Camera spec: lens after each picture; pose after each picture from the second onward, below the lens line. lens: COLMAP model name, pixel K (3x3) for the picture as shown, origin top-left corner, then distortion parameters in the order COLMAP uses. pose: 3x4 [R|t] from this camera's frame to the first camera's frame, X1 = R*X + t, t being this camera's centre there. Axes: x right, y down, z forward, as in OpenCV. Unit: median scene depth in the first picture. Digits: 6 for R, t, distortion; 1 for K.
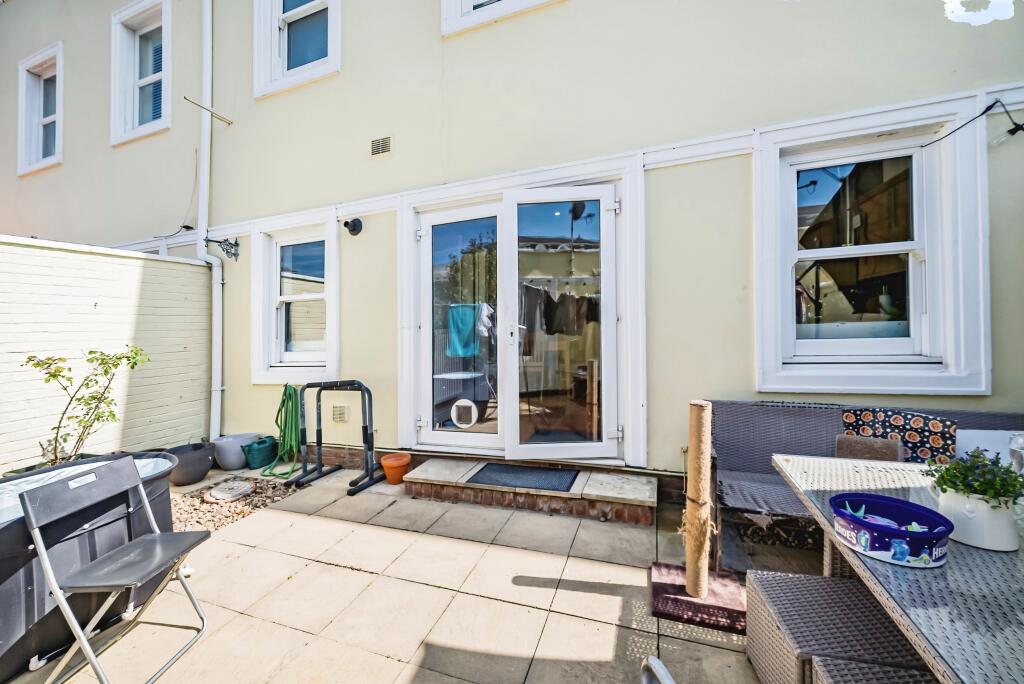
lens RADIAL K [[414.4, 0, 491.3], [0, 414.4, 313.1], [0, 0, 1]] dist [-0.000298, -0.000110]
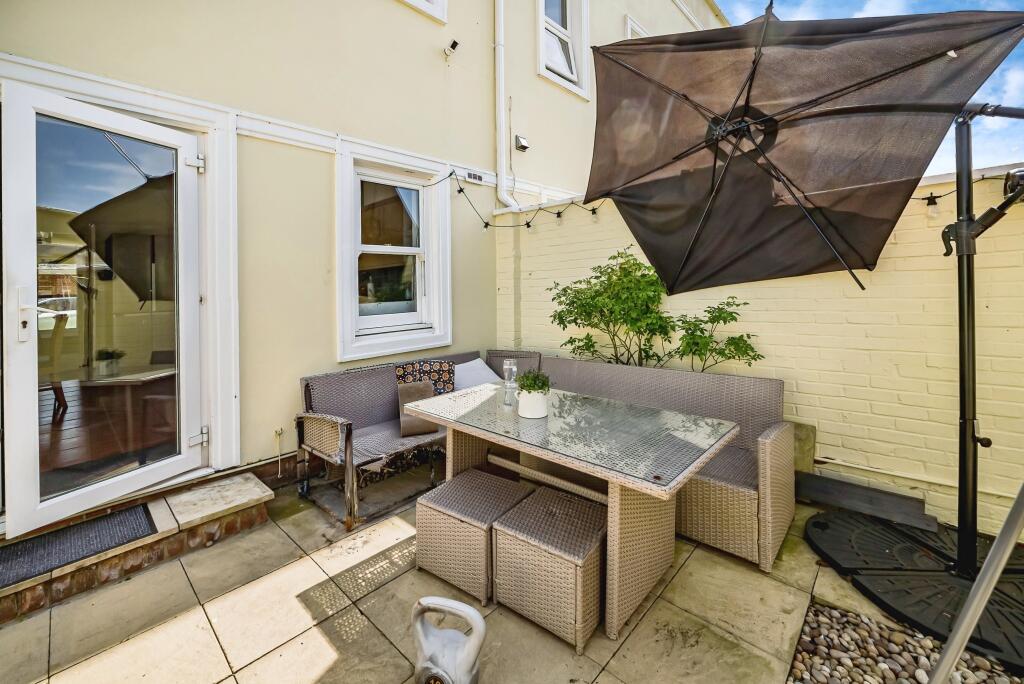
lens RADIAL K [[422.3, 0, 460.3], [0, 422.3, 293.9], [0, 0, 1]] dist [0.000992, 0.000327]
pose [[0.429487, 0.014722, 0.902953, -0.275287], [-0.007676, 0.999891, -0.012651, 0.011140], [-0.903040, -0.001498, 0.429553, 0.192666]]
